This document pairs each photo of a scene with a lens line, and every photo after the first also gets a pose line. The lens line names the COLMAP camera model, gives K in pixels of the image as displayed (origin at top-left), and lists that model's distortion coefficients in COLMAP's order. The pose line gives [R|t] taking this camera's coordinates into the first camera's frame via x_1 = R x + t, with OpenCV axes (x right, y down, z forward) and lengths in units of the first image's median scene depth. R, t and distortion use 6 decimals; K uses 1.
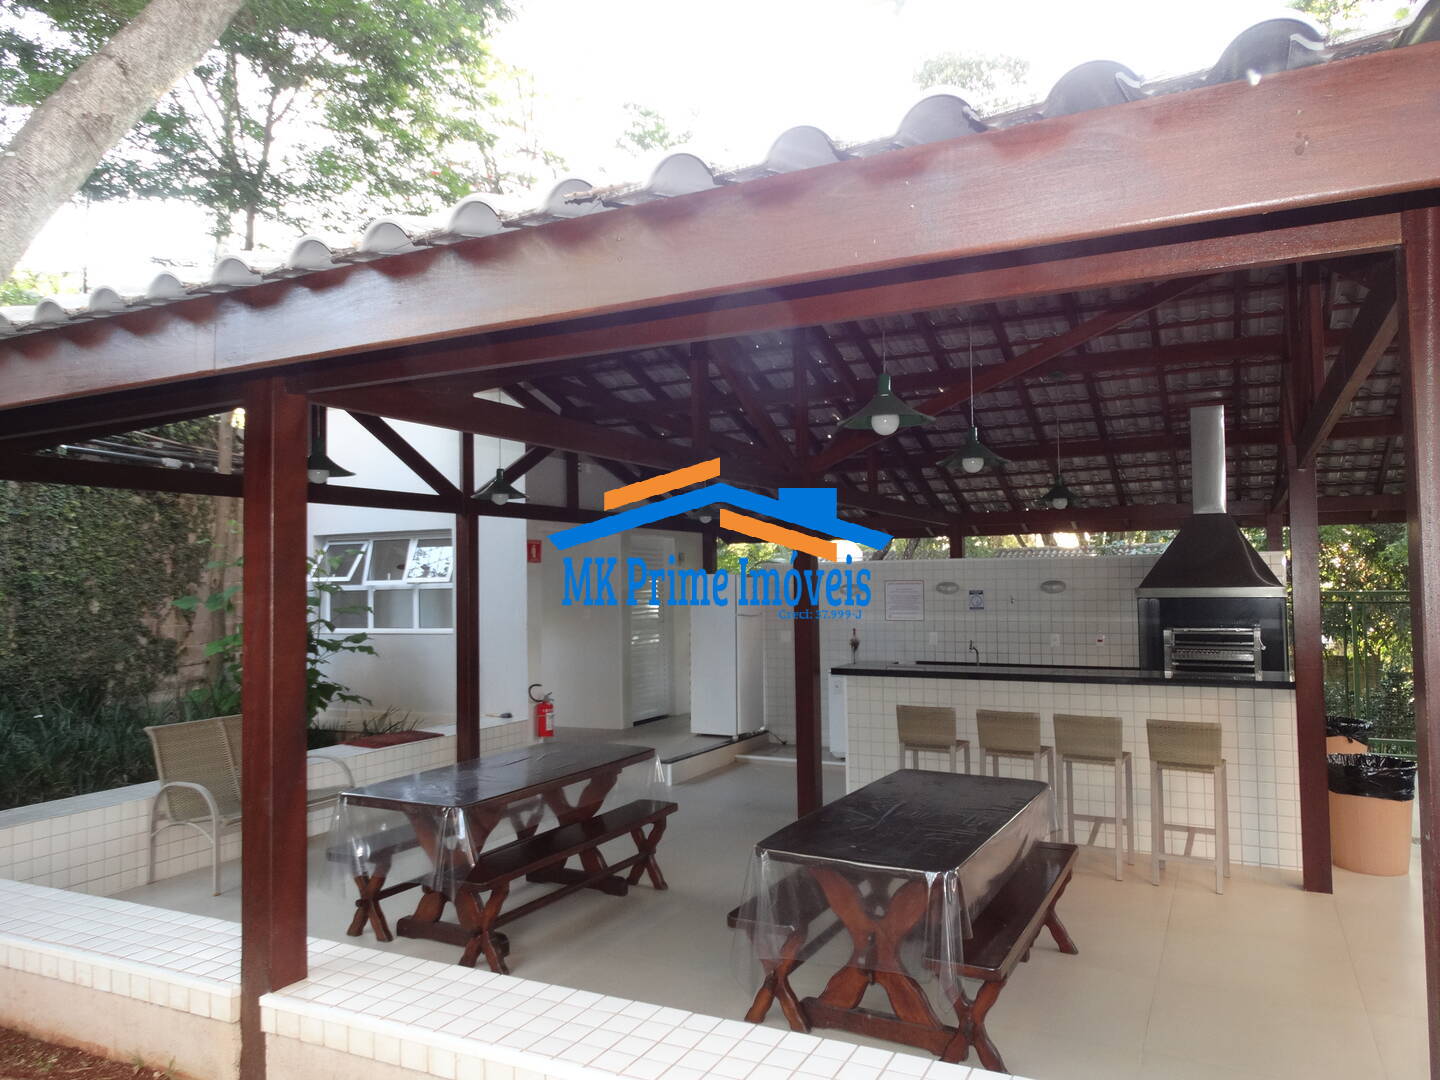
lens RADIAL K [[1061.1, 0, 720.0], [0, 1061.1, 540.0], [0, 0, 1]] dist [0.053689, -0.000865]
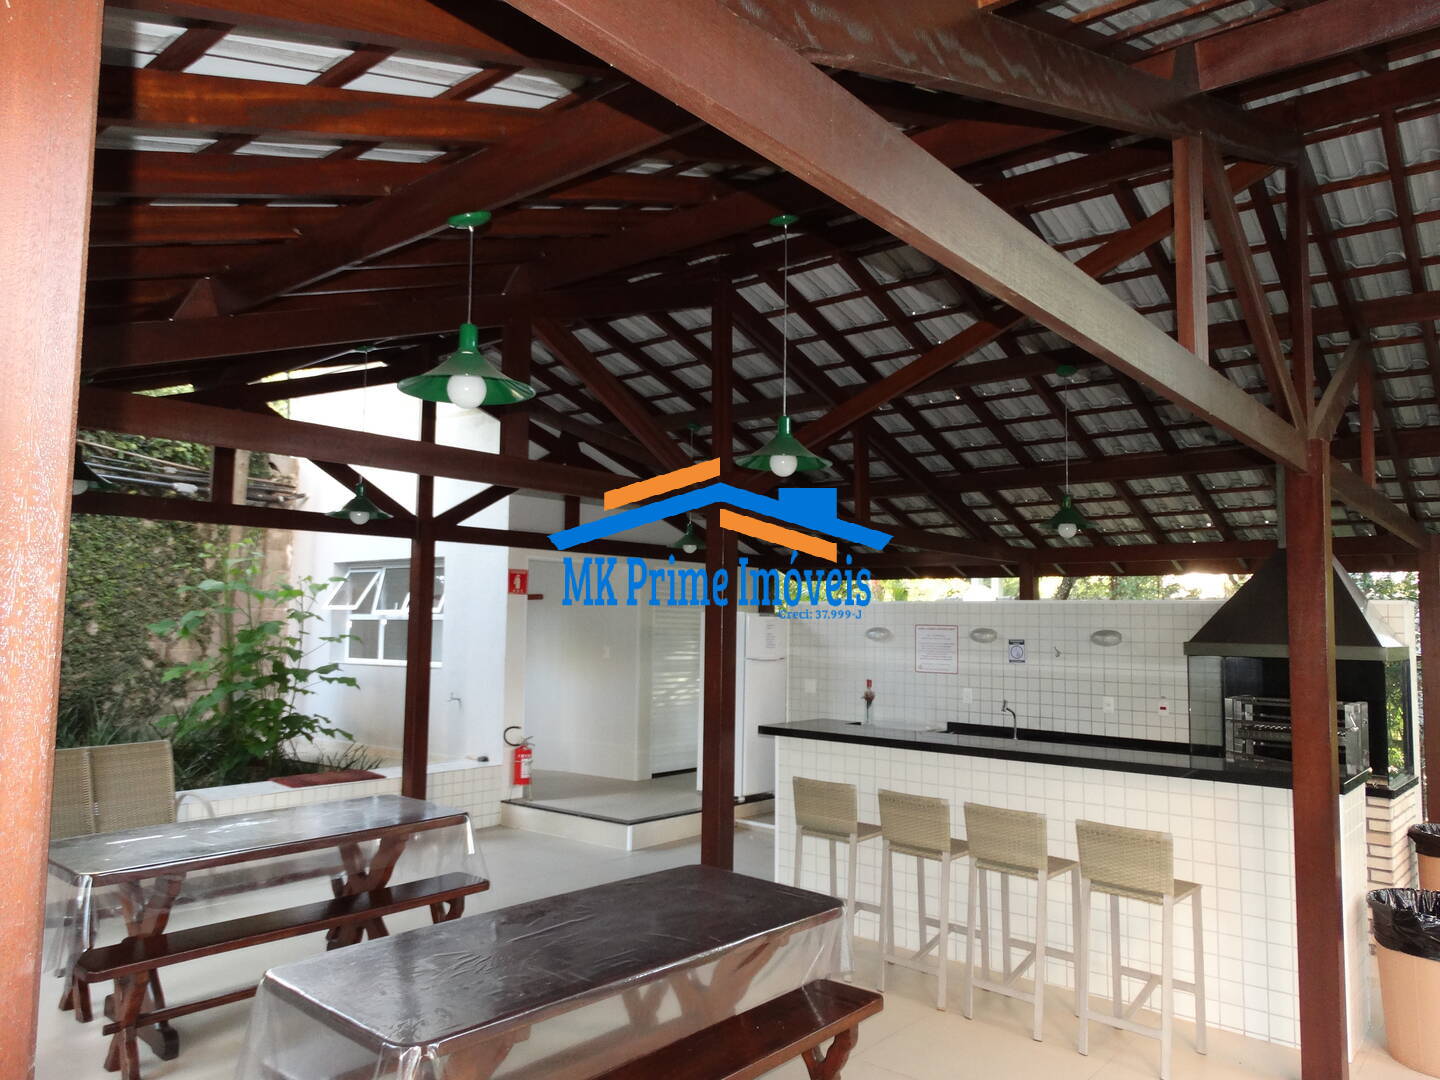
lens RADIAL K [[1061.1, 0, 720.0], [0, 1061.1, 540.0], [0, 0, 1]] dist [0.053689, -0.000865]
pose [[0.970894, 0.009420, -0.239322, 0.221921], [-0.018397, 0.999207, -0.035302, 0.003663], [0.238800, 0.038677, 0.970298, 0.144097]]
